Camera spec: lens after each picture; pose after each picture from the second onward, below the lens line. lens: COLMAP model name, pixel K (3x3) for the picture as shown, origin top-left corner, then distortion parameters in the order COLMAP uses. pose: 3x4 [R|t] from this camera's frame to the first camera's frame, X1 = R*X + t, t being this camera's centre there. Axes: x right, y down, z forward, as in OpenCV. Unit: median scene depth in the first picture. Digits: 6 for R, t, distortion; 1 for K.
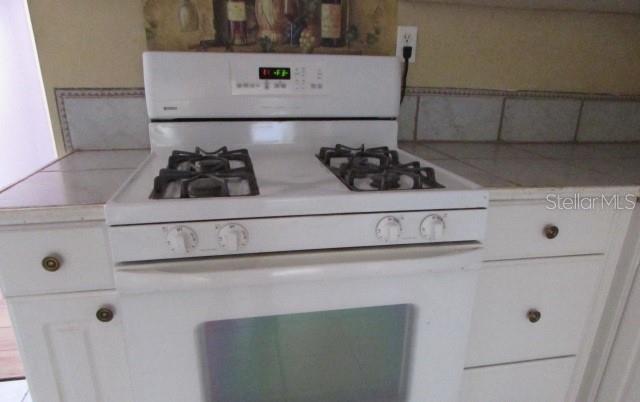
lens RADIAL K [[443.3, 0, 320.7], [0, 443.3, 237.3], [0, 0, 1]] dist [-0.043574, -0.000135]
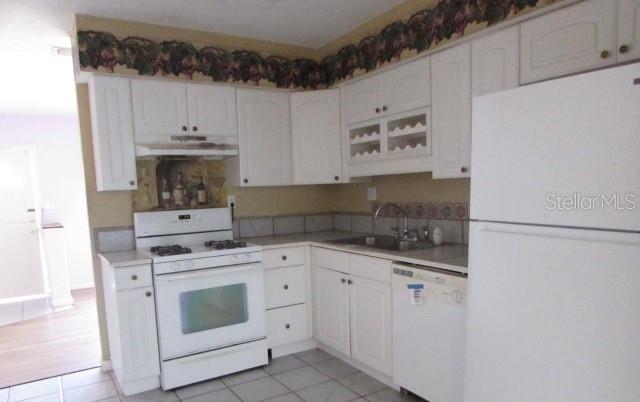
lens RADIAL K [[443.3, 0, 320.7], [0, 443.3, 237.3], [0, 0, 1]] dist [-0.043574, -0.000135]
pose [[0.928961, -0.090460, 0.358956, -0.297709], [0.179196, 0.958386, -0.222229, 0.475957], [-0.323915, 0.270765, 0.906513, -1.619255]]
